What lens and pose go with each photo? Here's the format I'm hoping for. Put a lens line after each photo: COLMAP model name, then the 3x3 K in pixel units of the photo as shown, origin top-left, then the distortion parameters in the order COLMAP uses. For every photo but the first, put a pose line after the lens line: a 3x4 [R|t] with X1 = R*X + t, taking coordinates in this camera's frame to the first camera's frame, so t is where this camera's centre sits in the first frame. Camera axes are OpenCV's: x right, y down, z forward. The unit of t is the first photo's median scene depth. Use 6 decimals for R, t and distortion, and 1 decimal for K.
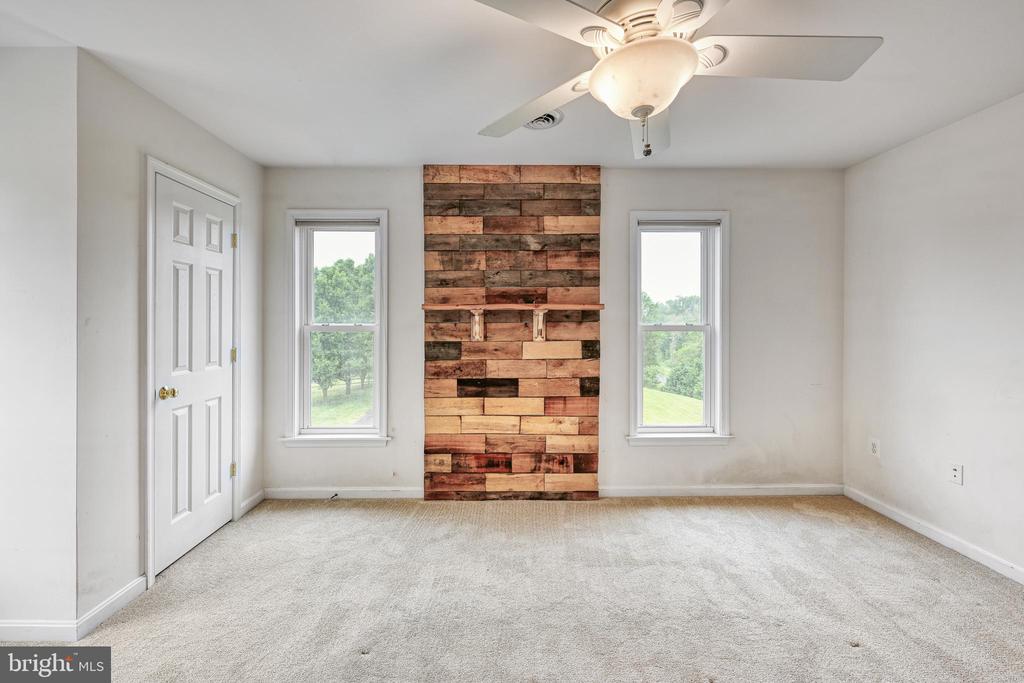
lens RADIAL K [[407.1, 0, 506.1], [0, 407.1, 323.5], [0, 0, 1]] dist [-0.000773, -0.000062]
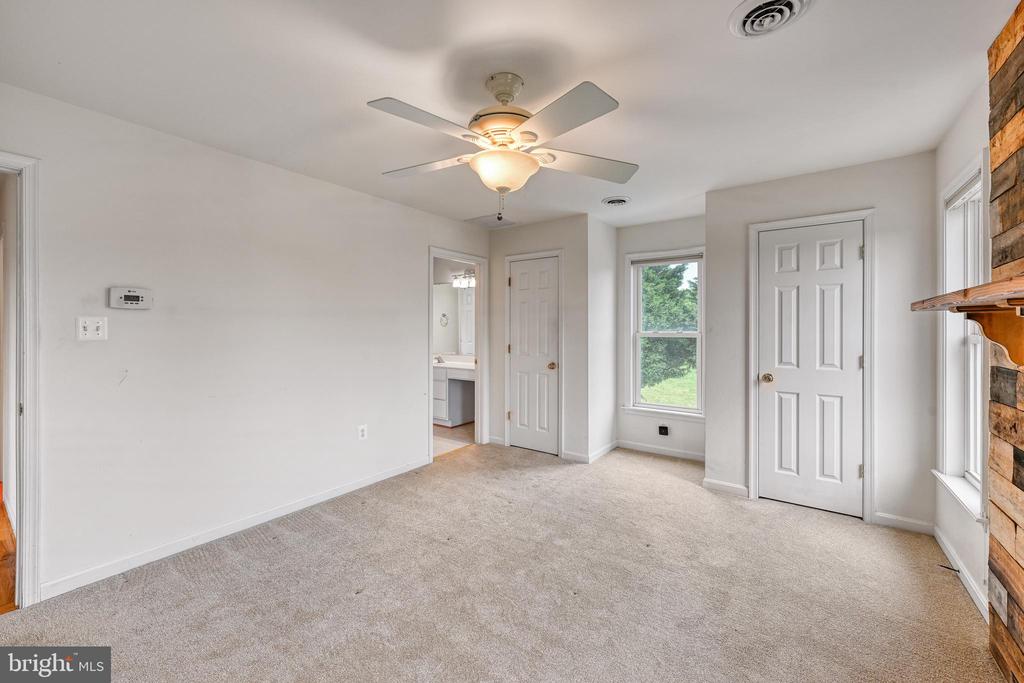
lens RADIAL K [[412.2, 0, 511.6], [0, 412.2, 328.1], [0, 0, 1]] dist [-0.000705, -0.000069]
pose [[-0.597982, -0.001378, -0.801508, 0.642786], [-0.000771, 0.999999, -0.001145, -0.006333], [0.801509, -0.000067, -0.597982, 0.810272]]
